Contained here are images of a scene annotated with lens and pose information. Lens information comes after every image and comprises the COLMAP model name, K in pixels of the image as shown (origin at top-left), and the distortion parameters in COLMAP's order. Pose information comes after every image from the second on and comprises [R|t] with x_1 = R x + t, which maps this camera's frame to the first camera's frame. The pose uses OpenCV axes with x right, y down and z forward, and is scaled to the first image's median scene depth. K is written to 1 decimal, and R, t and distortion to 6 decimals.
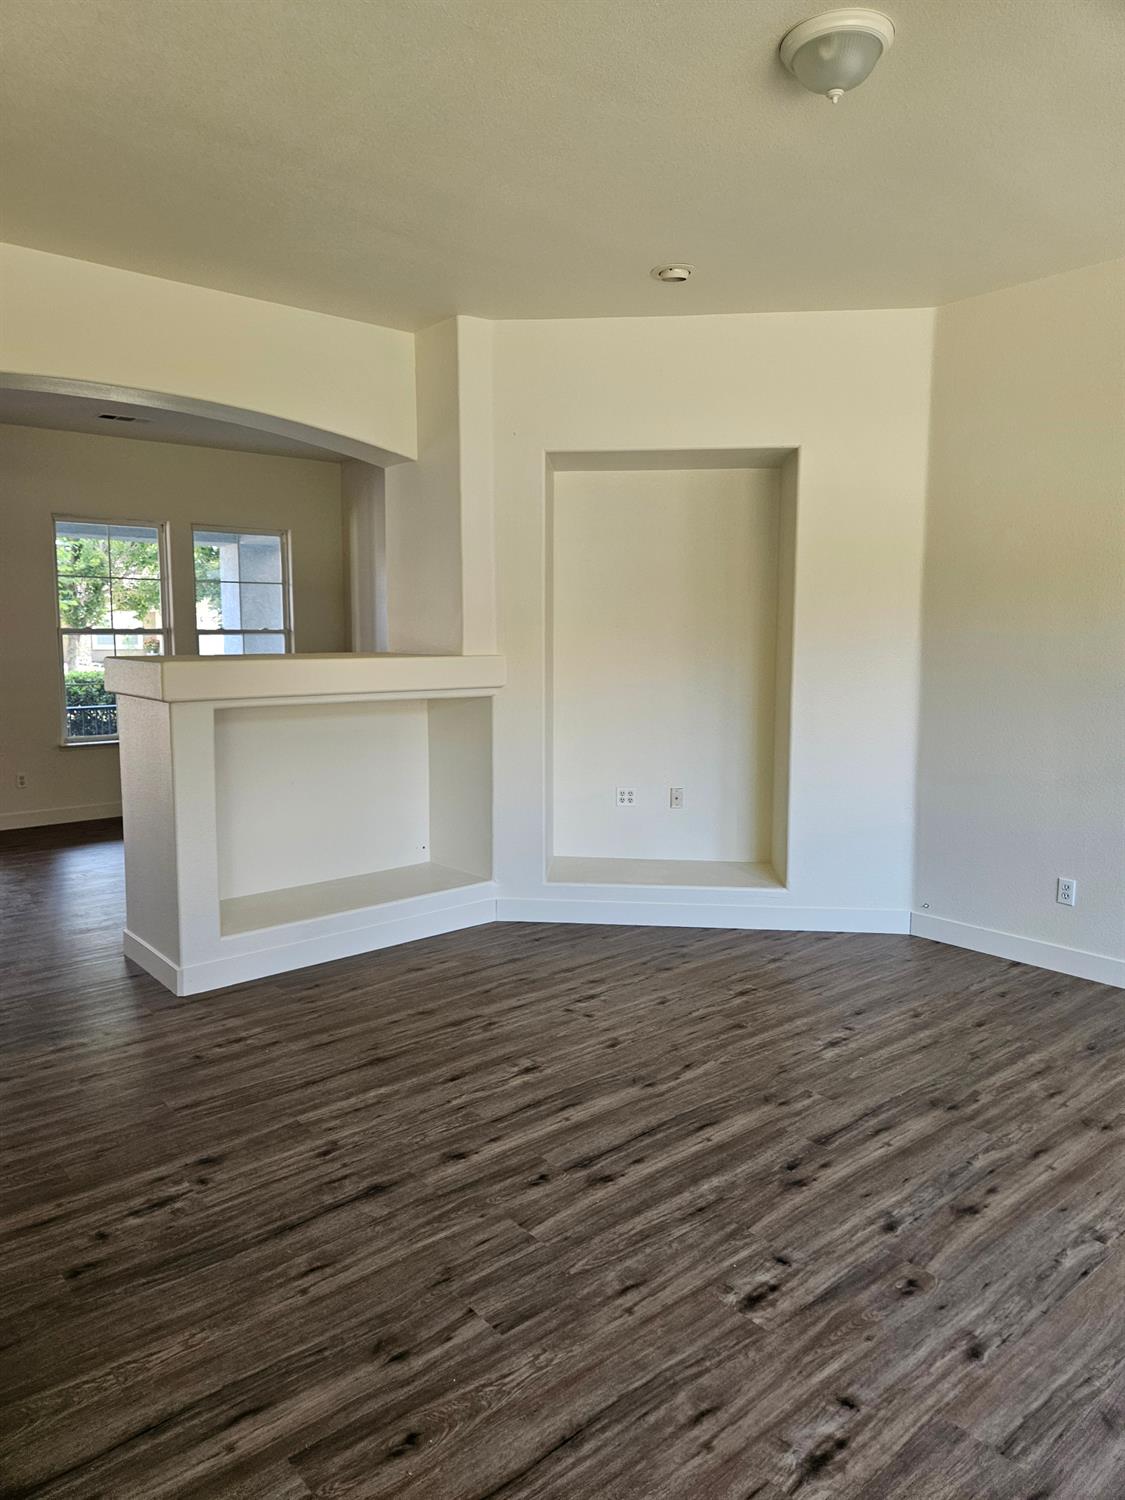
lens RADIAL K [[995.9, 0, 562.0], [0, 995.9, 727.5], [0, 0, 1]] dist [0.093856, -0.069855]
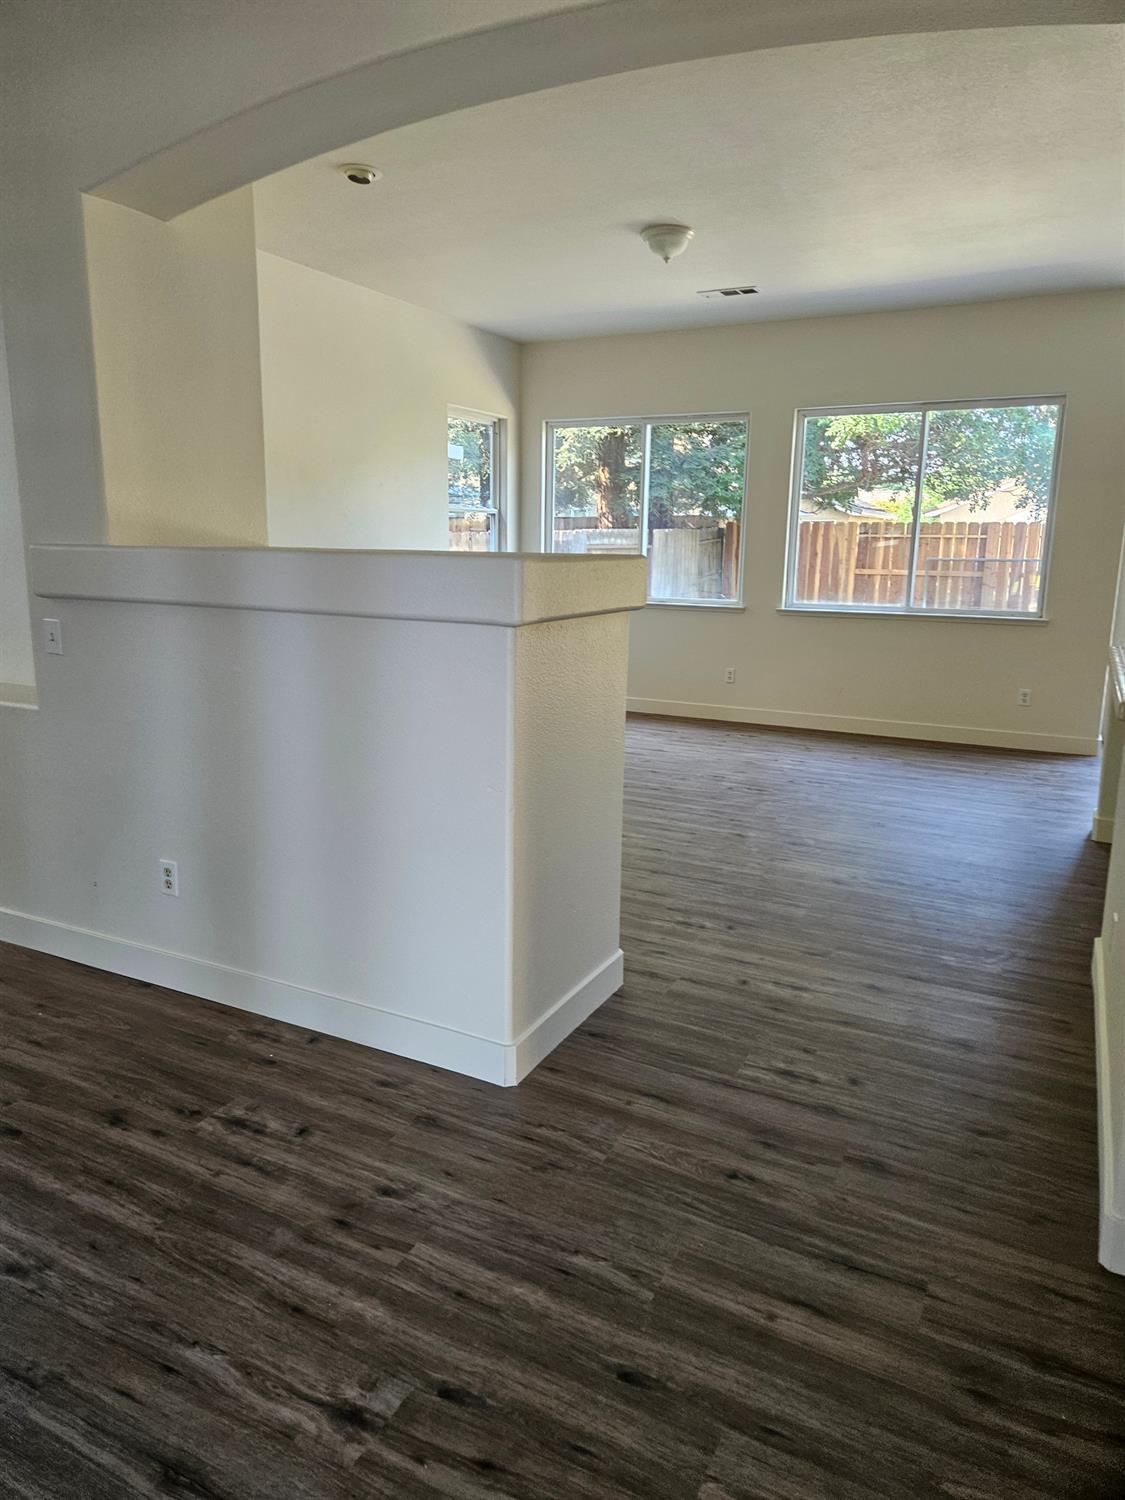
lens RADIAL K [[995.9, 0, 562.0], [0, 995.9, 727.5], [0, 0, 1]] dist [0.093856, -0.069855]
pose [[-0.387372, -0.196064, 0.900834, -1.198741], [0.050153, 0.971196, 0.232944, -0.133846], [-0.920558, 0.135416, -0.366381, 1.520275]]
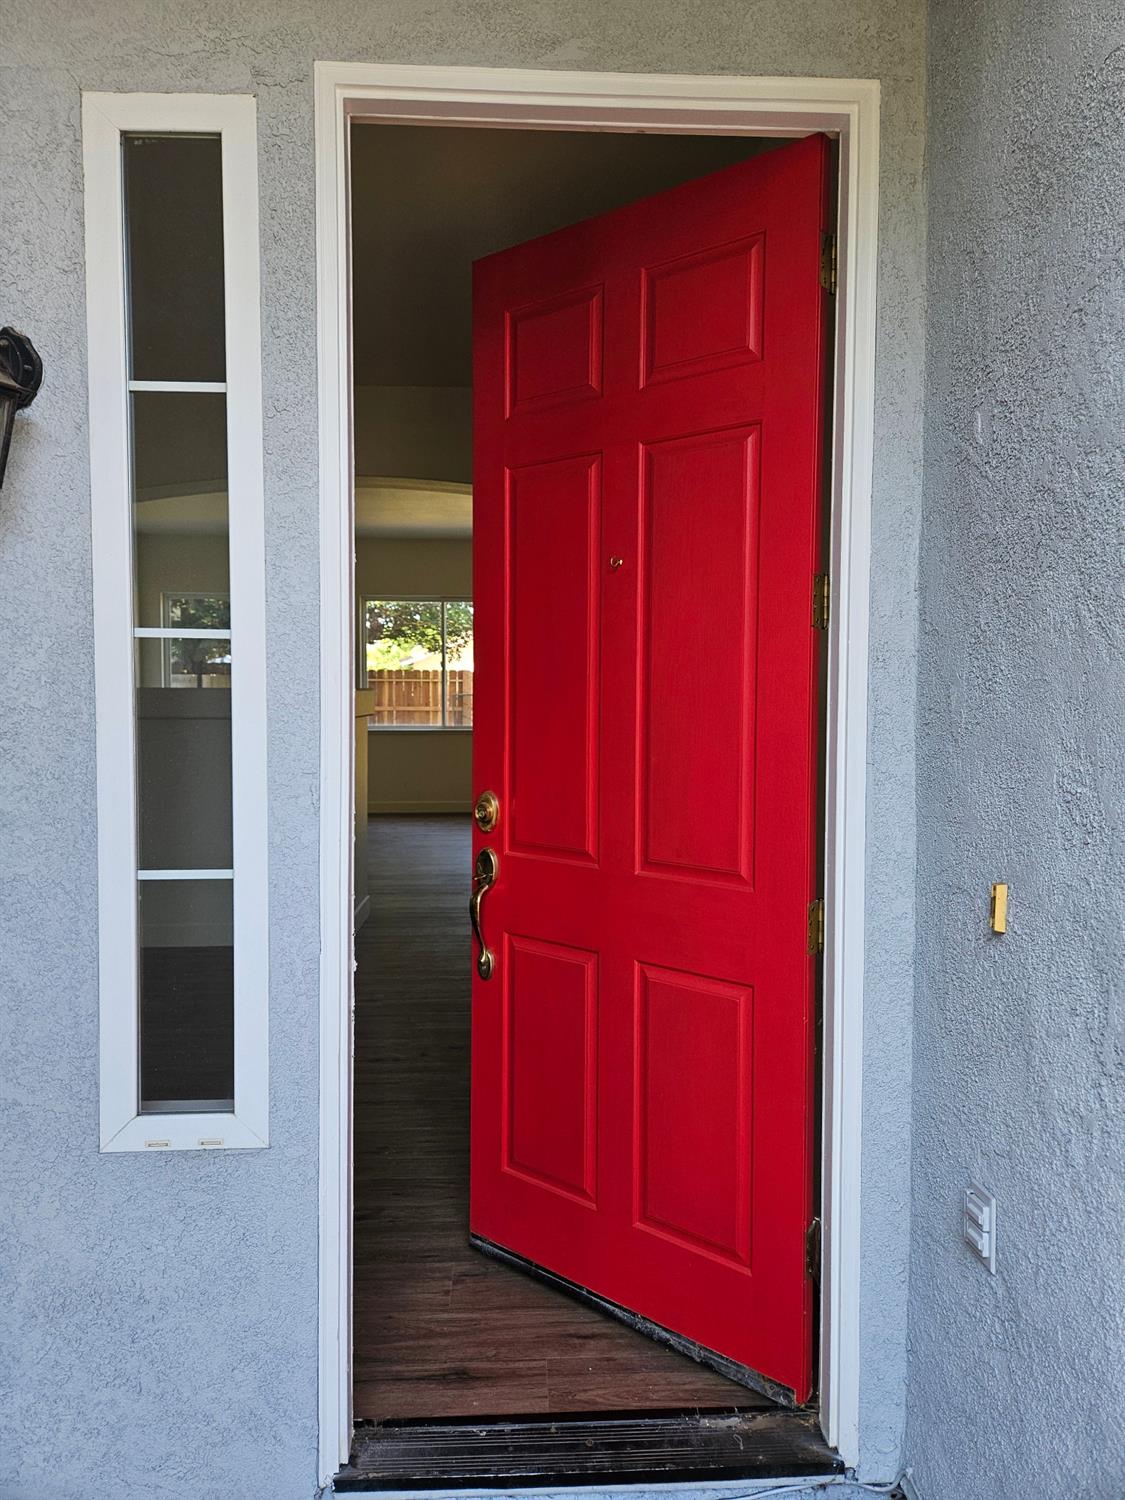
lens RADIAL K [[995.9, 0, 562.0], [0, 995.9, 727.5], [0, 0, 1]] dist [0.093856, -0.069855]
pose [[-0.788620, -0.028523, 0.614219, -1.956334], [0.054989, 0.991649, 0.116653, -0.210927], [-0.612417, 0.125770, -0.780466, 2.518750]]
